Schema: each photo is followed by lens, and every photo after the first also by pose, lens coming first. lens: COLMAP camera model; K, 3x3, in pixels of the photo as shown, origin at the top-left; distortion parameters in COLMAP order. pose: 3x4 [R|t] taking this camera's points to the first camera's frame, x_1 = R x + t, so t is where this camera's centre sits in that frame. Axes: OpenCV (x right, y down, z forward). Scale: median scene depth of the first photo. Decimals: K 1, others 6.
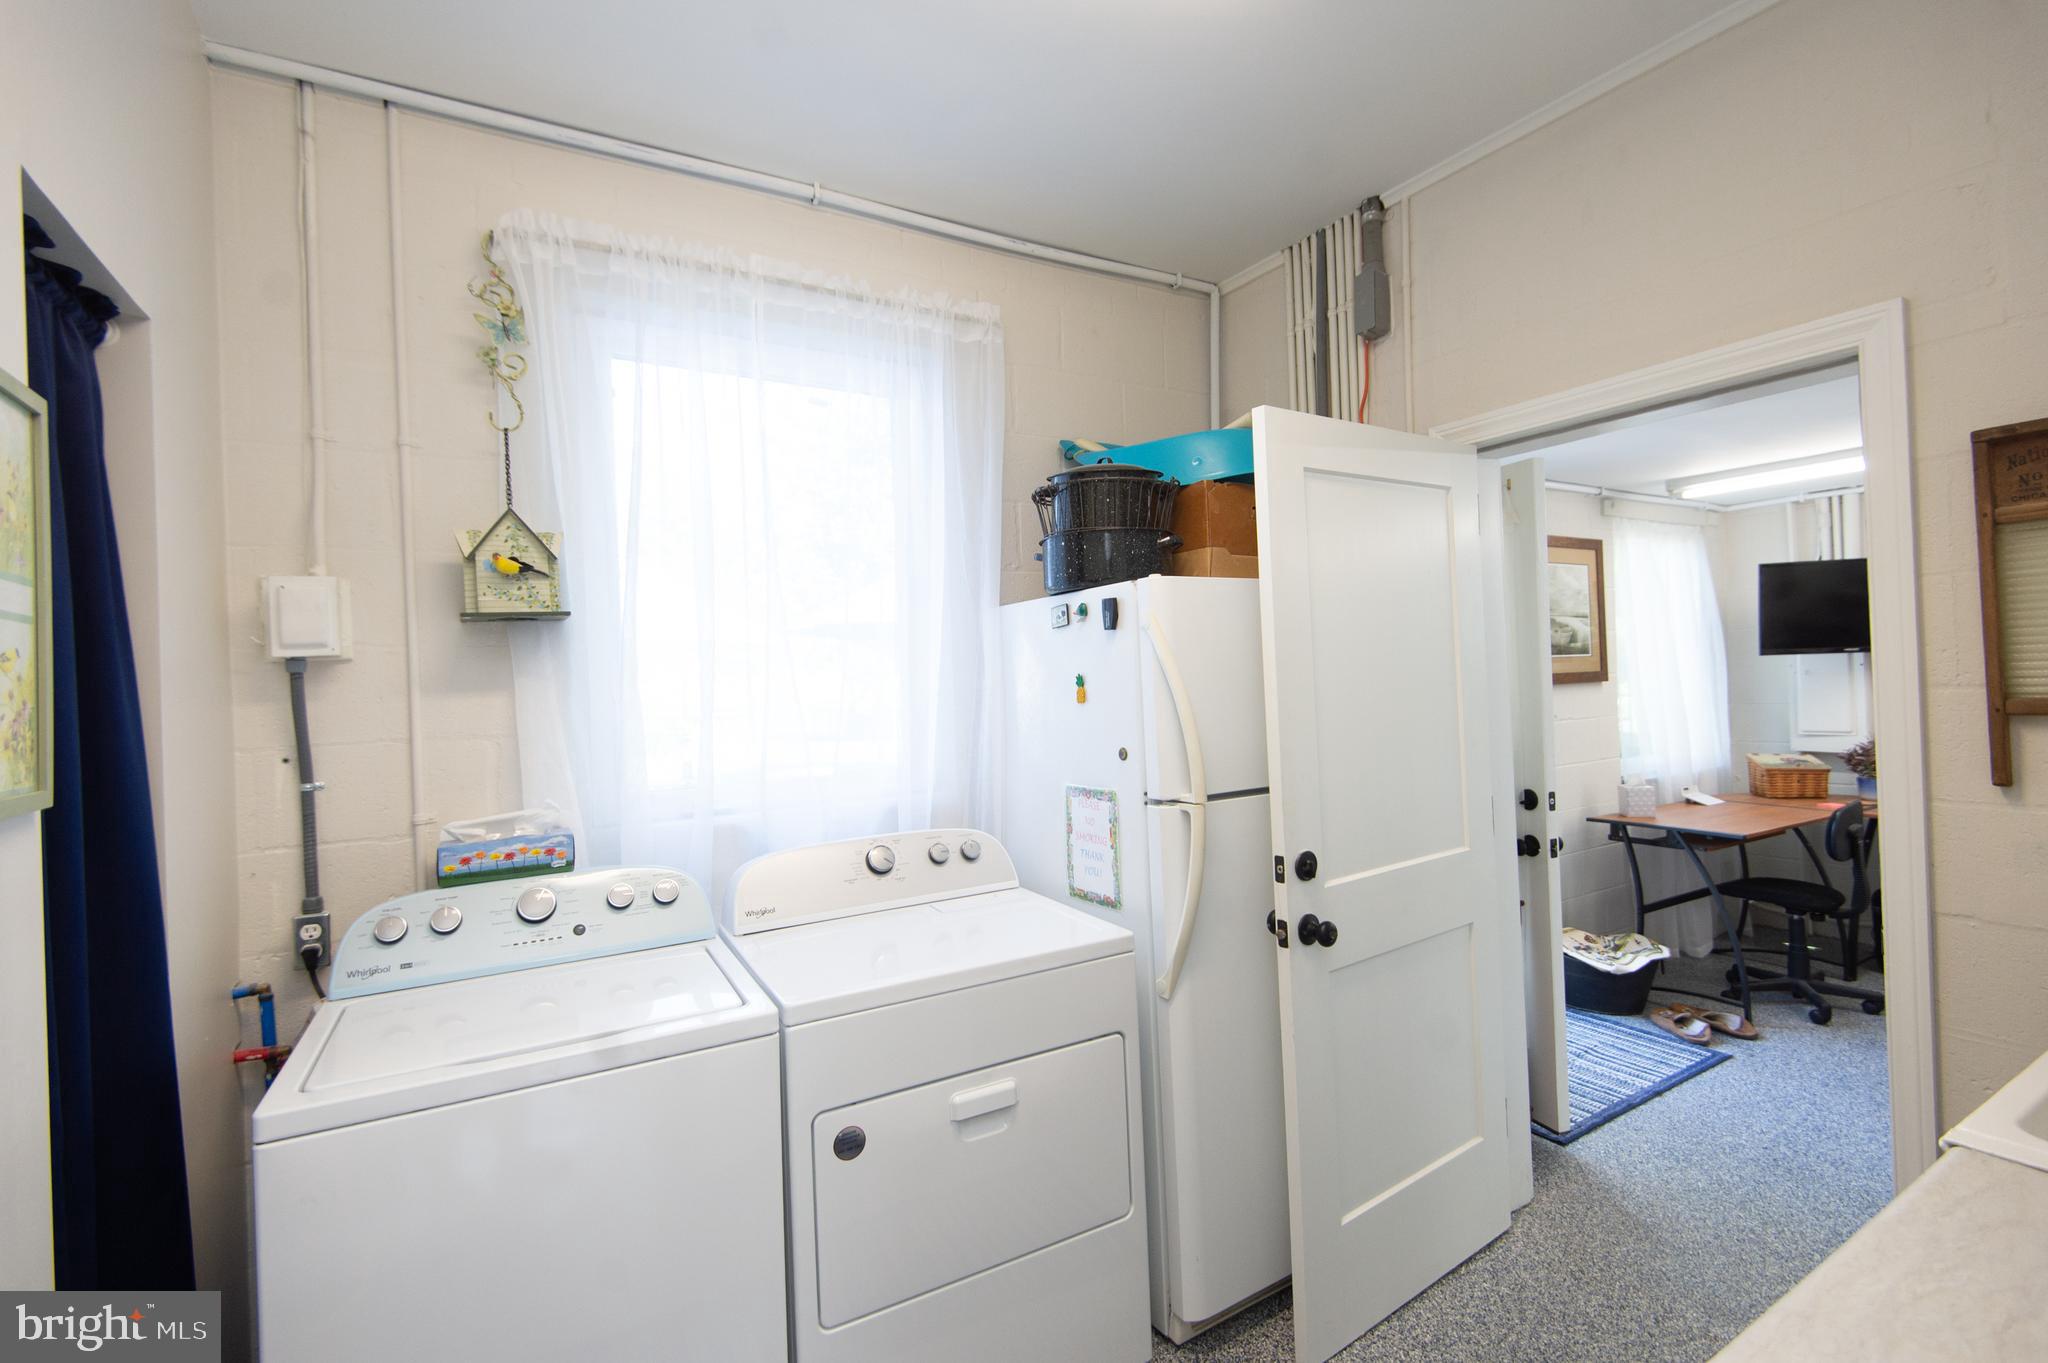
lens RADIAL K [[905.6, 0, 1027.3], [0, 905.6, 674.3], [0, 0, 1]] dist [0.041796, -0.029142]
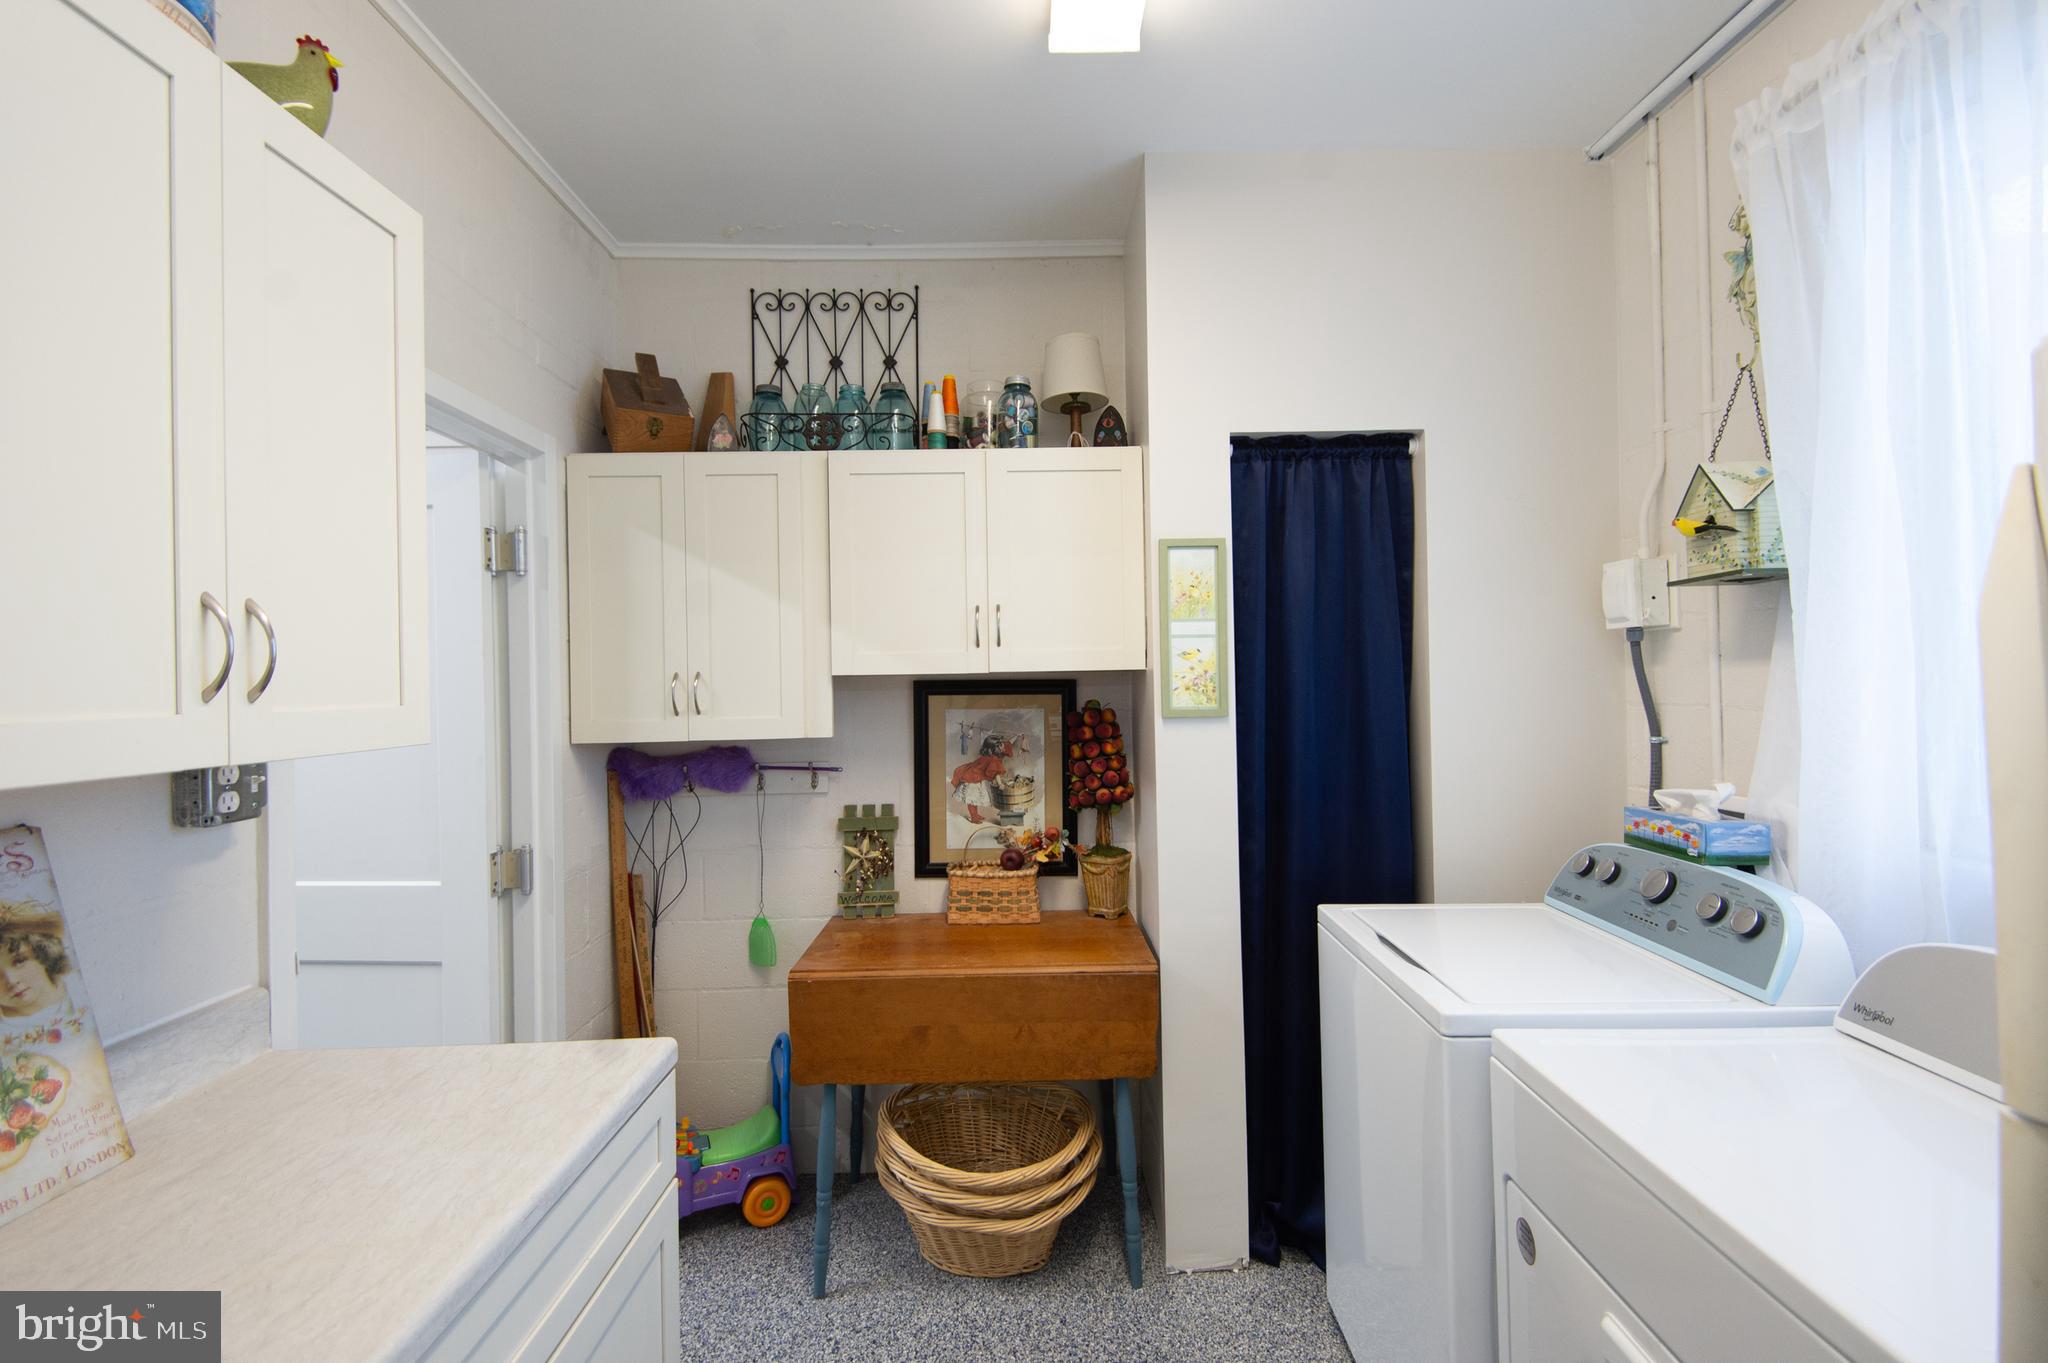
lens RADIAL K [[905.6, 0, 1027.3], [0, 905.6, 674.3], [0, 0, 1]] dist [0.041796, -0.029142]
pose [[-0.487421, 0.043104, -0.872103, 0.610538], [0.036398, 0.998916, 0.029029, -0.021398], [0.872408, -0.017594, -0.488461, 0.886991]]
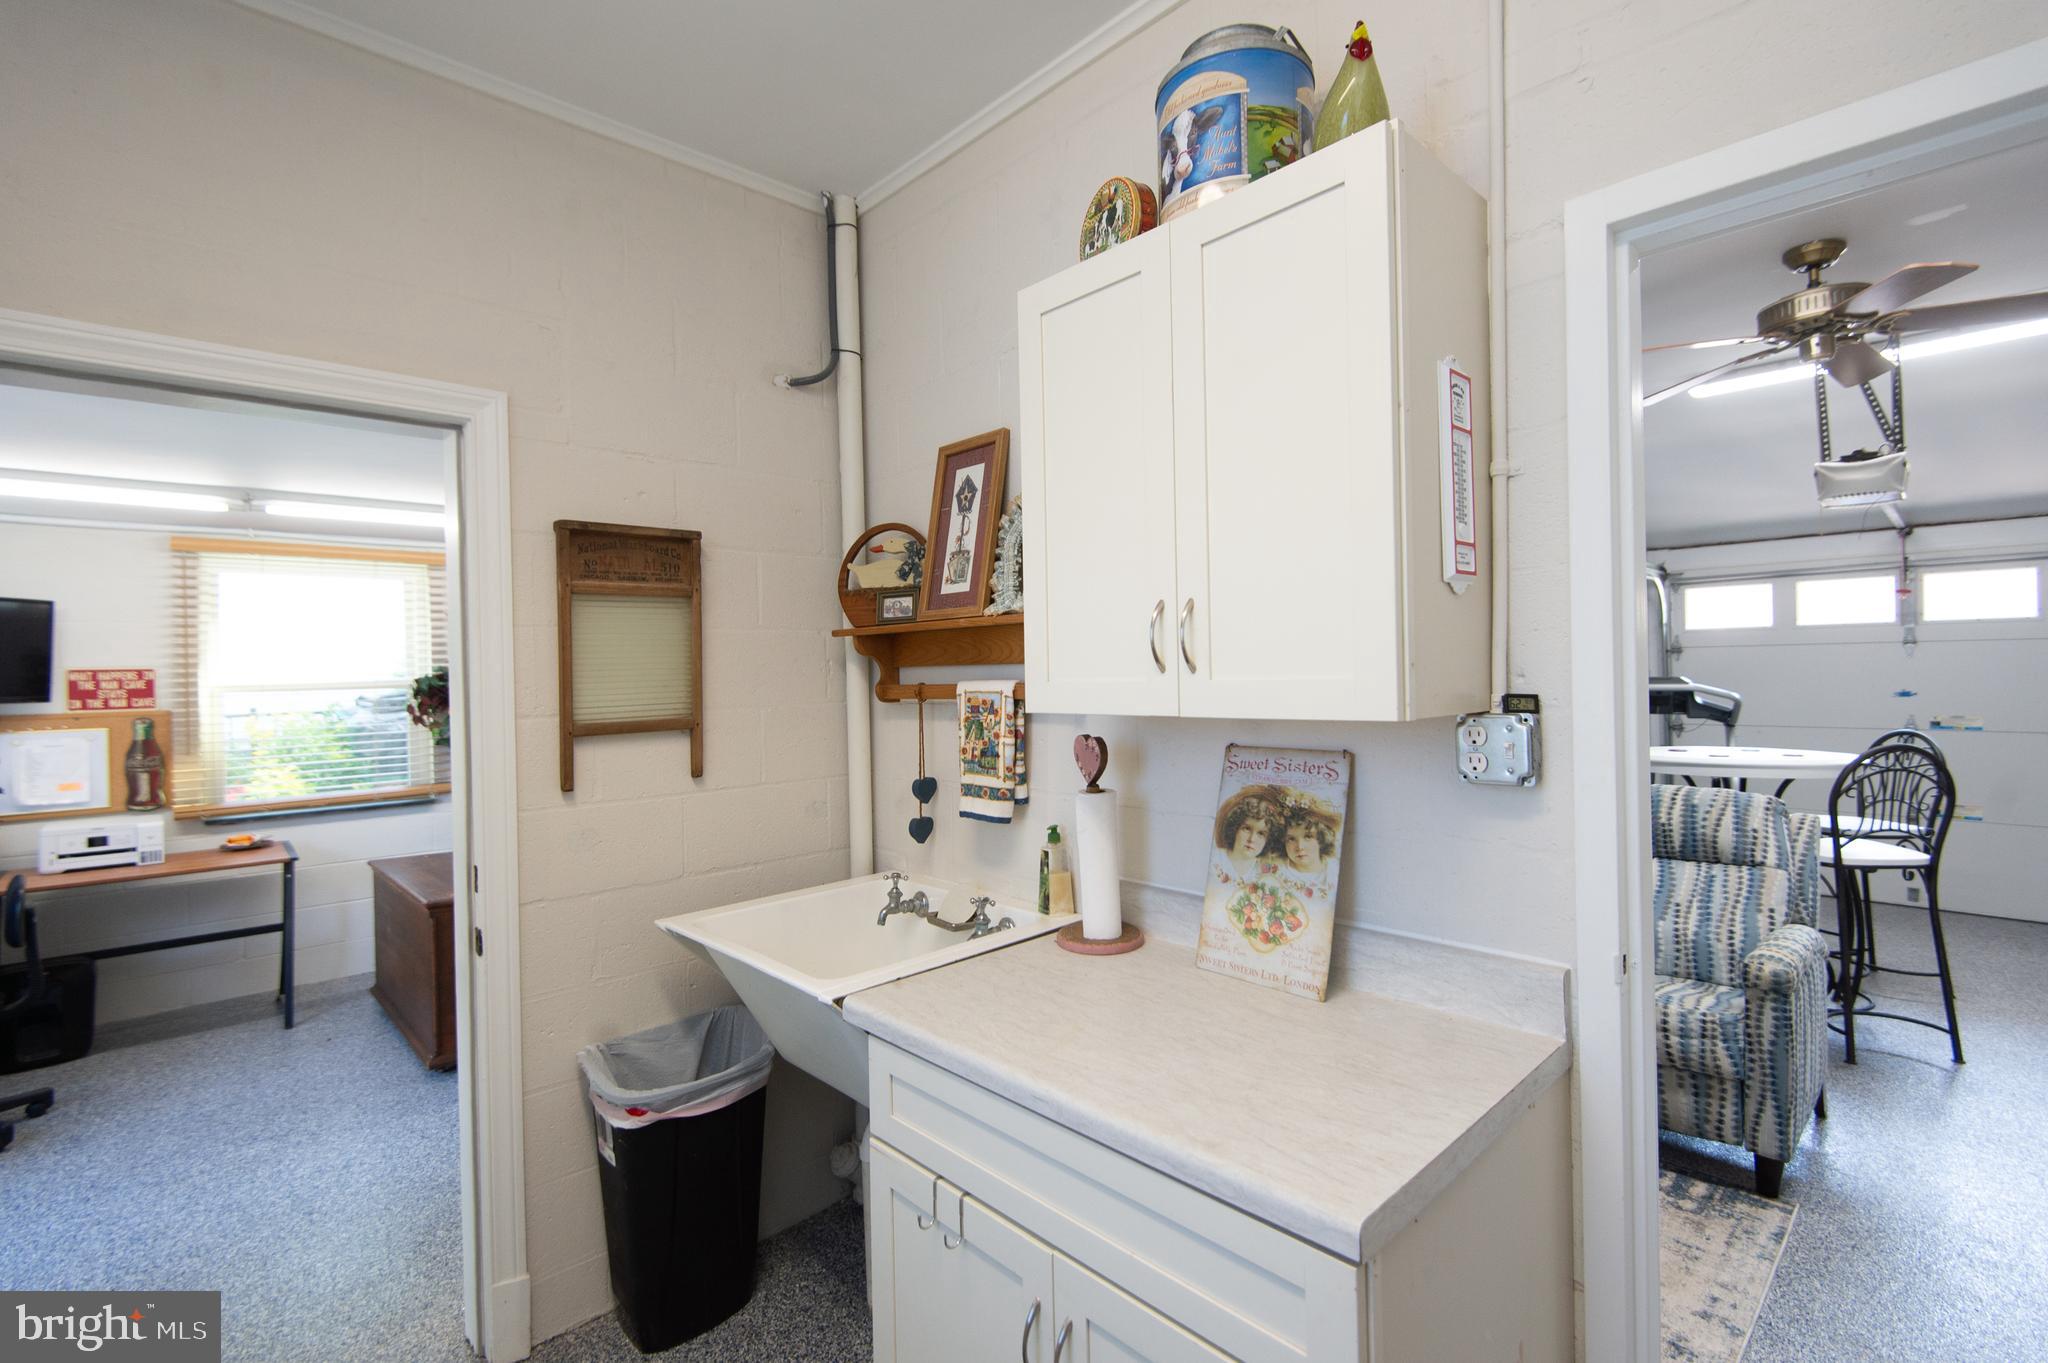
lens RADIAL K [[905.6, 0, 1027.3], [0, 905.6, 674.3], [0, 0, 1]] dist [0.041796, -0.029142]
pose [[-0.249338, 0.031999, 0.967888, -0.305626], [0.035390, 0.999087, -0.023913, 0.006721], [-0.967770, 0.028291, -0.250243, 0.544325]]
